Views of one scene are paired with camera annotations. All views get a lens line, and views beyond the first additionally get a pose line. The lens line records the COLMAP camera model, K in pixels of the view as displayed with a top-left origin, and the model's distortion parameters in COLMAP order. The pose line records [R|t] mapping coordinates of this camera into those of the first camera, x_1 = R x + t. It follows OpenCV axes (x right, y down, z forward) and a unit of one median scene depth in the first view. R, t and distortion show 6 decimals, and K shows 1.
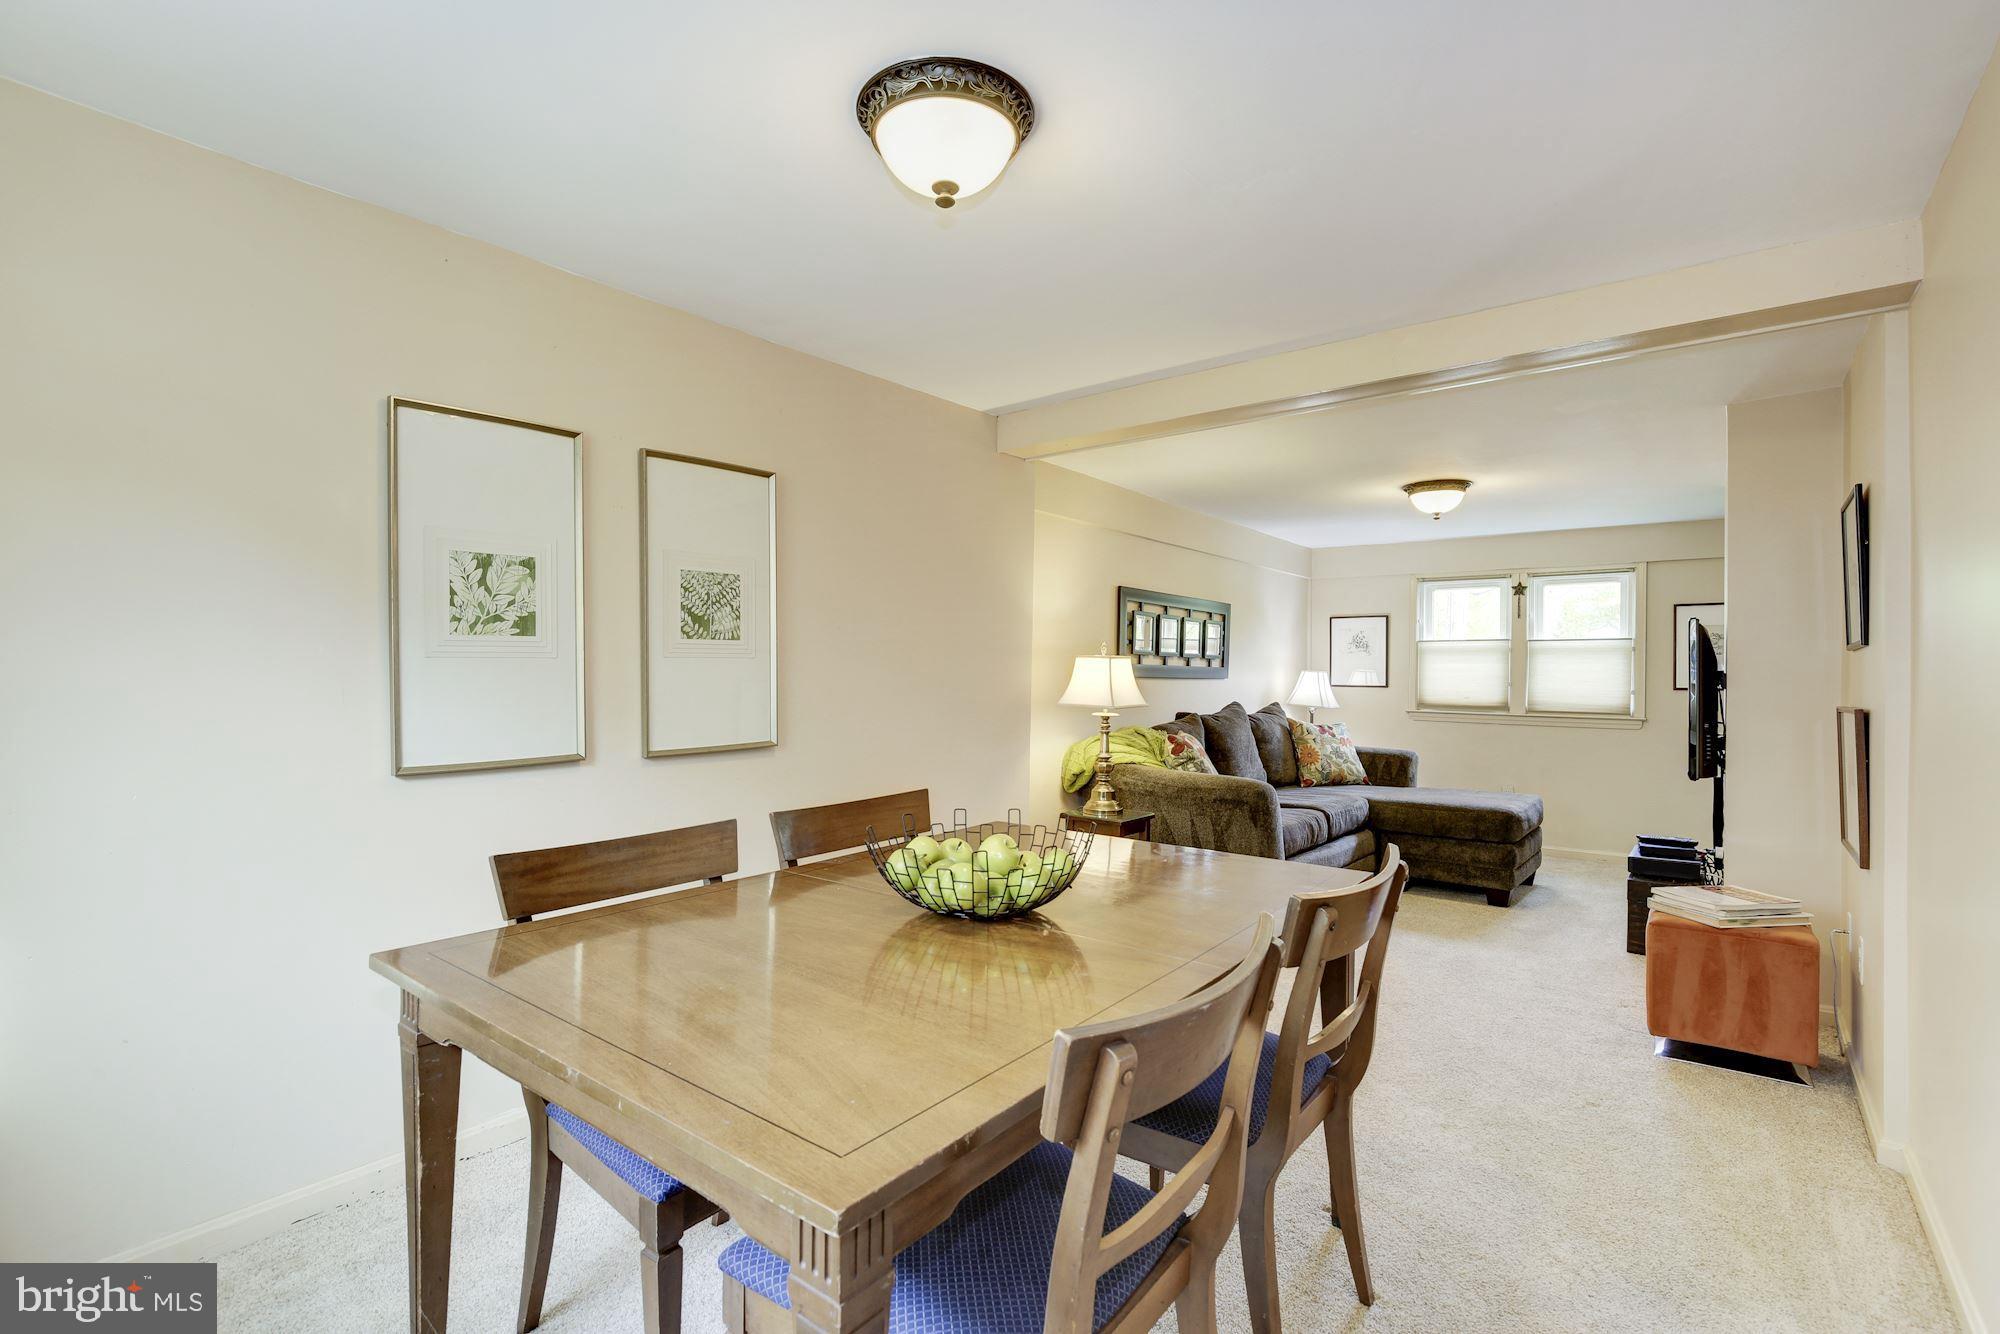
lens RADIAL K [[918.5, 0, 1038.3], [0, 918.5, 663.2], [0, 0, 1]] dist [0.000324, -0.001222]
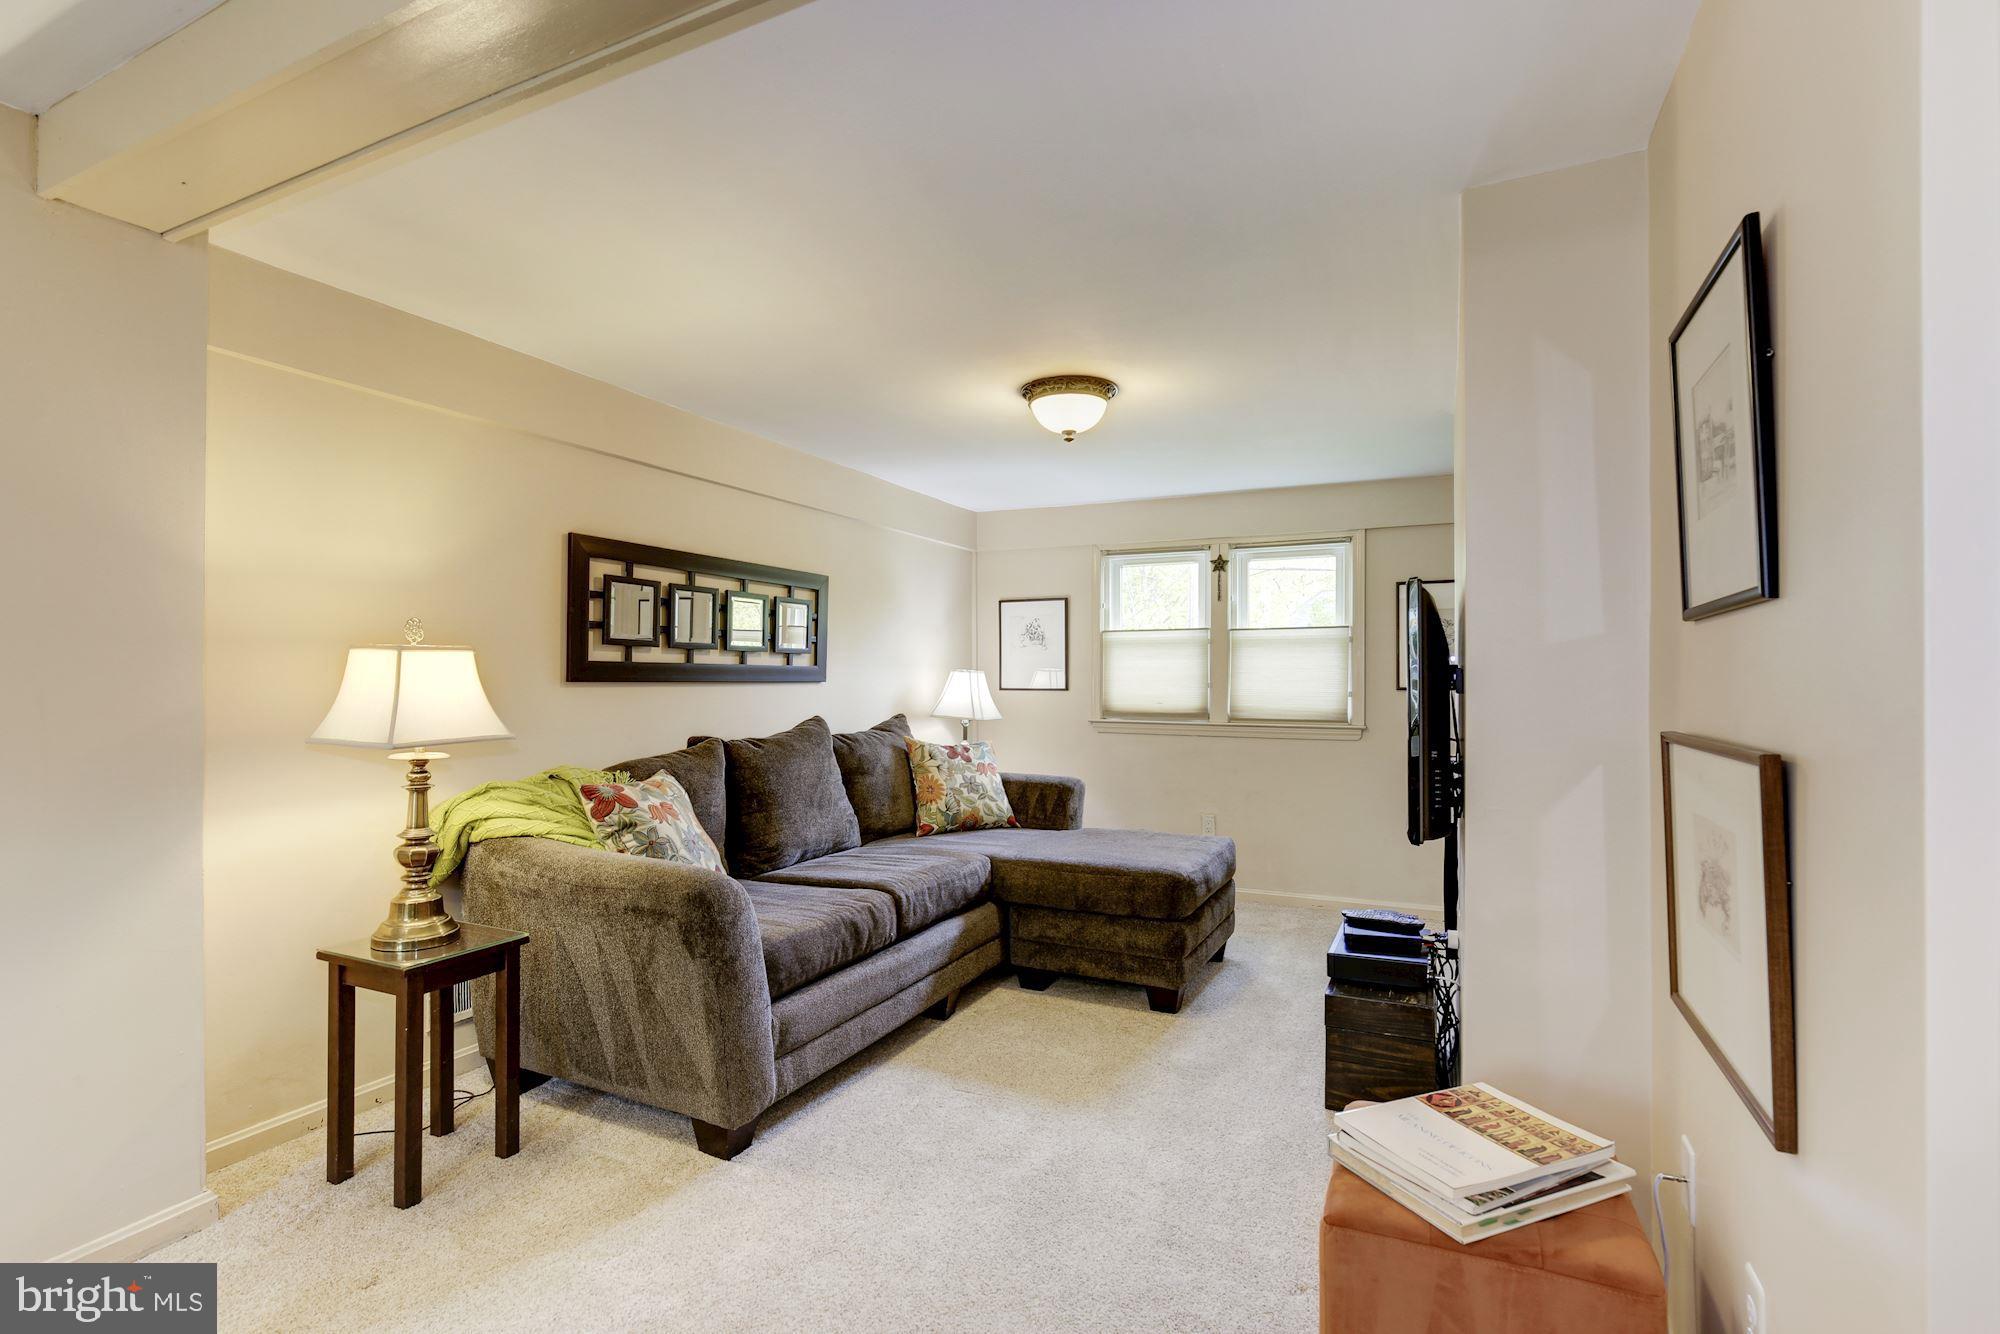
lens RADIAL K [[918.5, 0, 996.3], [0, 918.5, 662.0], [0, 0, 1]] dist [0.000324, -0.001222]
pose [[0.983253, -0.006598, 0.182129, 0.248308], [0.007051, 0.999973, -0.001841, 0.004096], [-0.182112, 0.003095, 0.983273, 0.339471]]
